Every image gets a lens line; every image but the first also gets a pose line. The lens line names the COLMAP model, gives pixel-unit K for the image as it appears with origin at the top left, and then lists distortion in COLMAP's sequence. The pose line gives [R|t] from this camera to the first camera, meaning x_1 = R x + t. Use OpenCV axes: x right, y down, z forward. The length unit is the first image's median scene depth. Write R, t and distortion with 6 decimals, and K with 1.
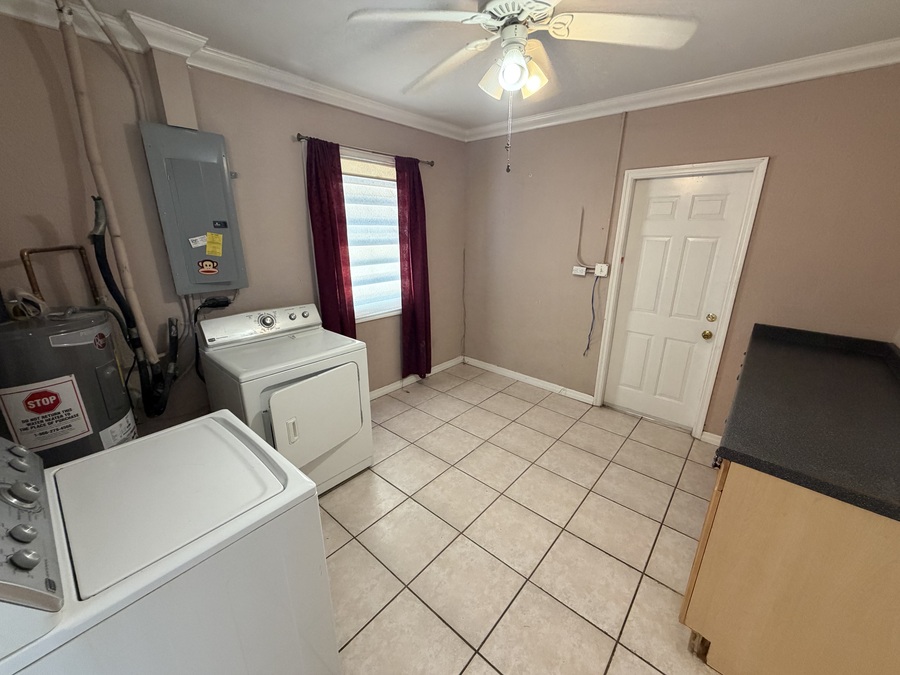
lens RADIAL K [[359.1, 0, 448.3], [0, 359.1, 337.9], [0, 0, 1]] dist [0.001266, -0.000003]
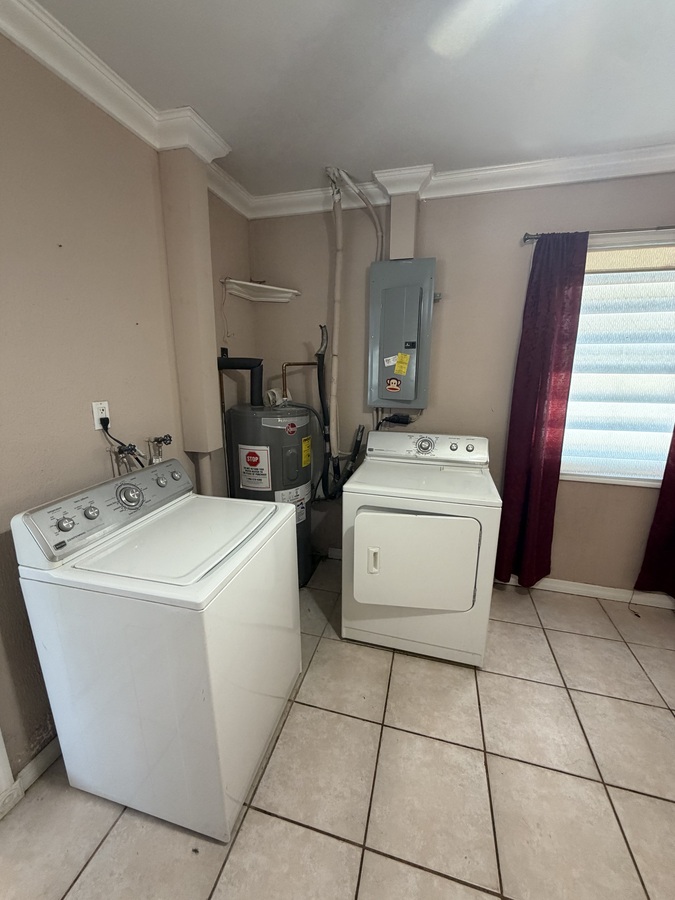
lens RADIAL K [[359.1, 0, 336.6], [0, 359.1, 447.8], [0, 0, 1]] dist [0.001266, -0.000003]
pose [[0.433932, 0.203404, -0.877684, 0.243755], [-0.266757, 0.959507, 0.090480, -0.068416], [0.860548, 0.194866, 0.470621, 0.385784]]
